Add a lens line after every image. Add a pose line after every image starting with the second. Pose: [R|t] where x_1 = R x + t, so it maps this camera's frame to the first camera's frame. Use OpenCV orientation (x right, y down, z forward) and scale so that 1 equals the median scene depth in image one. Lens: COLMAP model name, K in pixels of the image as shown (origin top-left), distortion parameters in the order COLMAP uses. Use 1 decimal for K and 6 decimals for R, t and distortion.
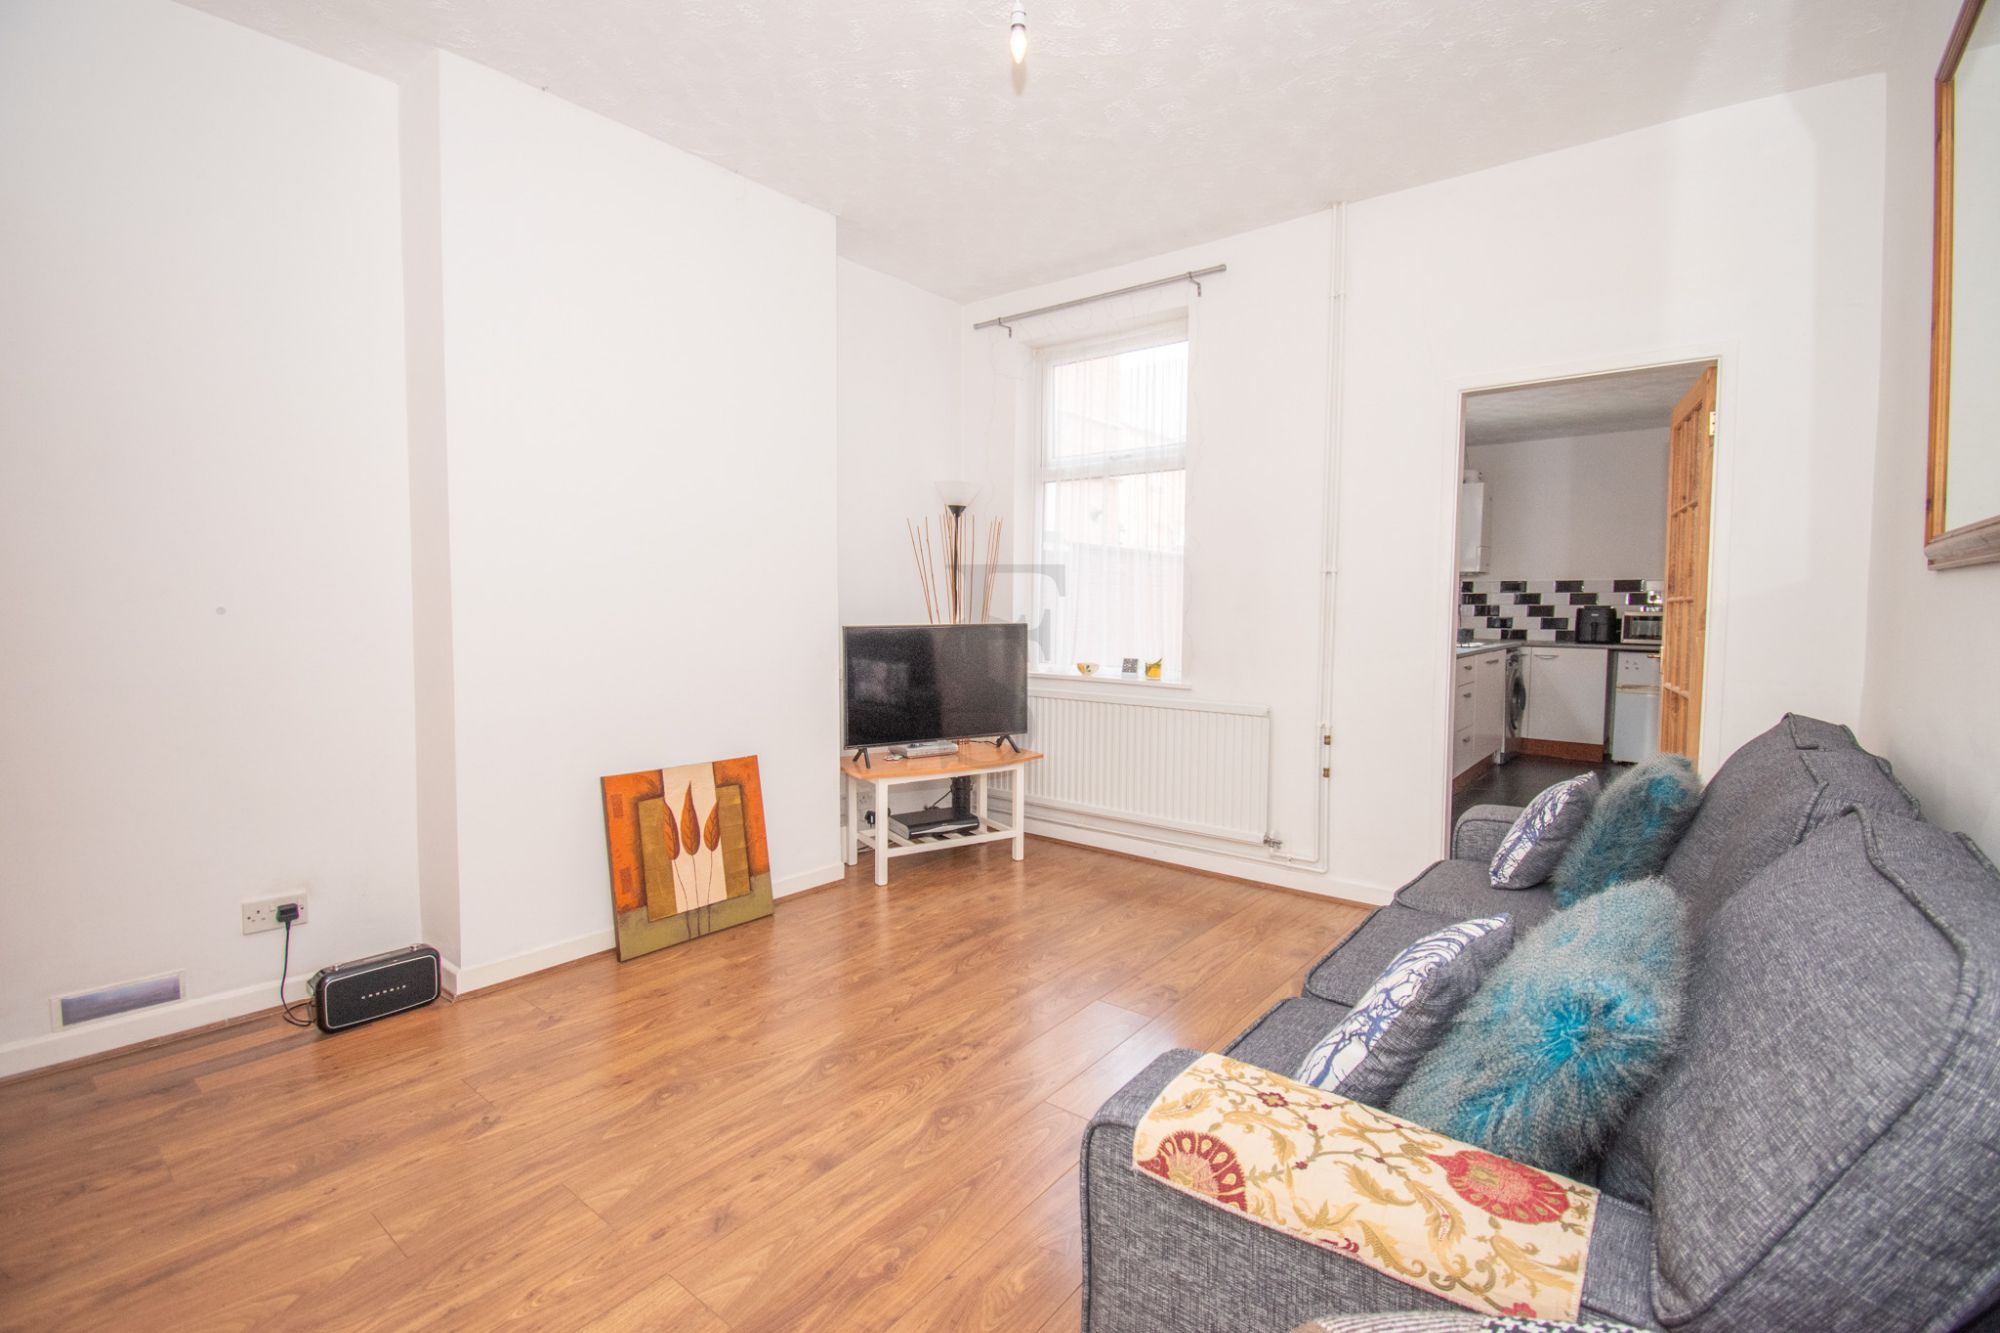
lens RADIAL K [[888.0, 0, 990.2], [0, 888.0, 659.0], [0, 0, 1]] dist [-0.036680, -0.000527]
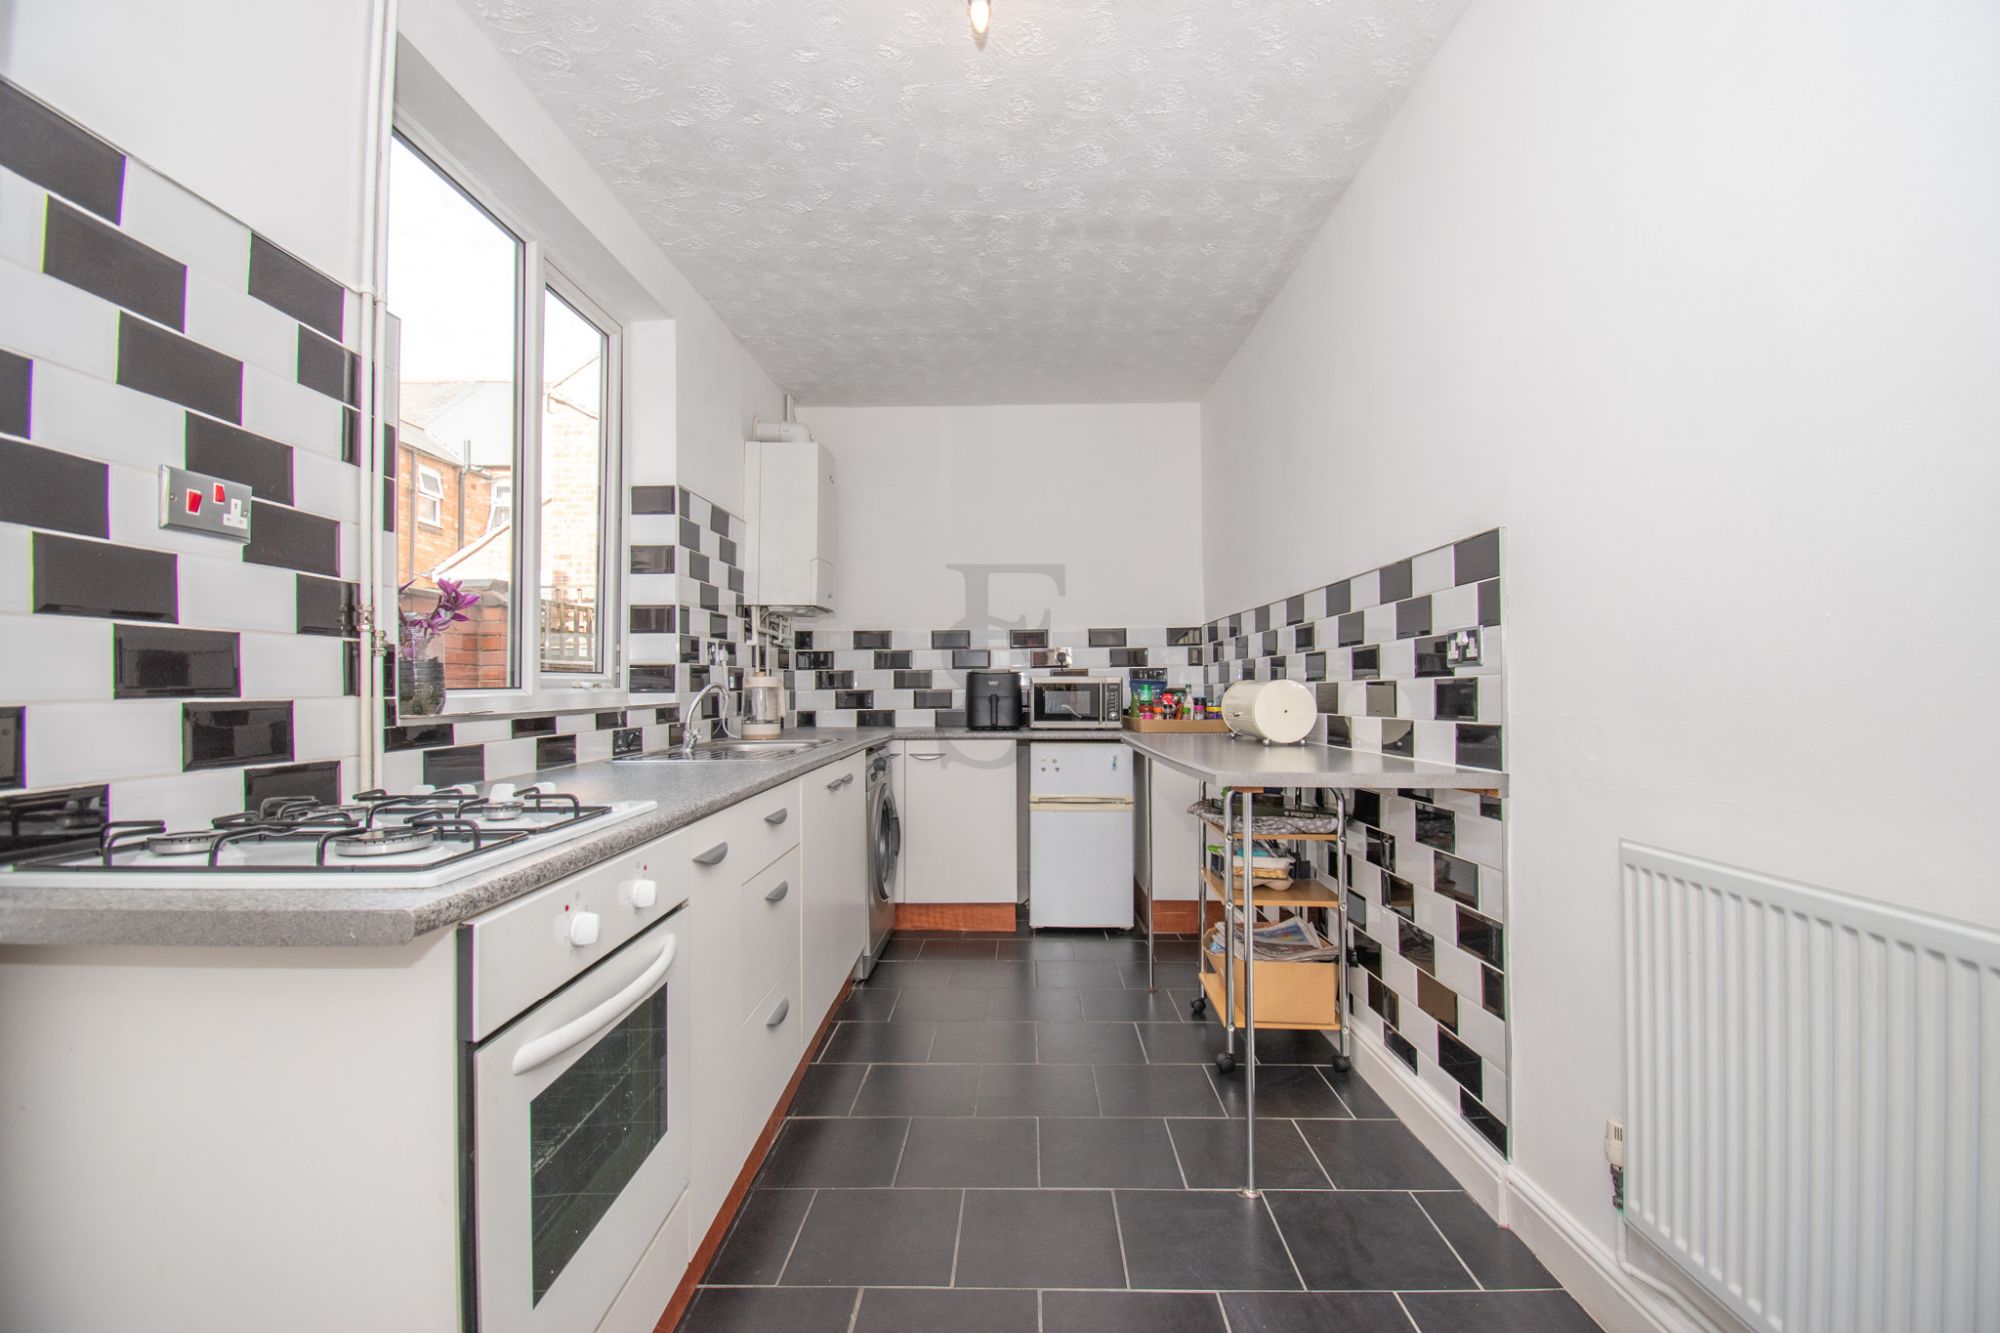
lens RADIAL K [[888.0, 0, 993.7], [0, 888.0, 666.3], [0, 0, 1]] dist [-0.036680, -0.000527]
pose [[0.780019, 0.005343, 0.625733, 0.295887], [0.047373, 0.996590, -0.067564, -0.019981], [-0.623960, 0.082344, 0.777106, 0.501033]]
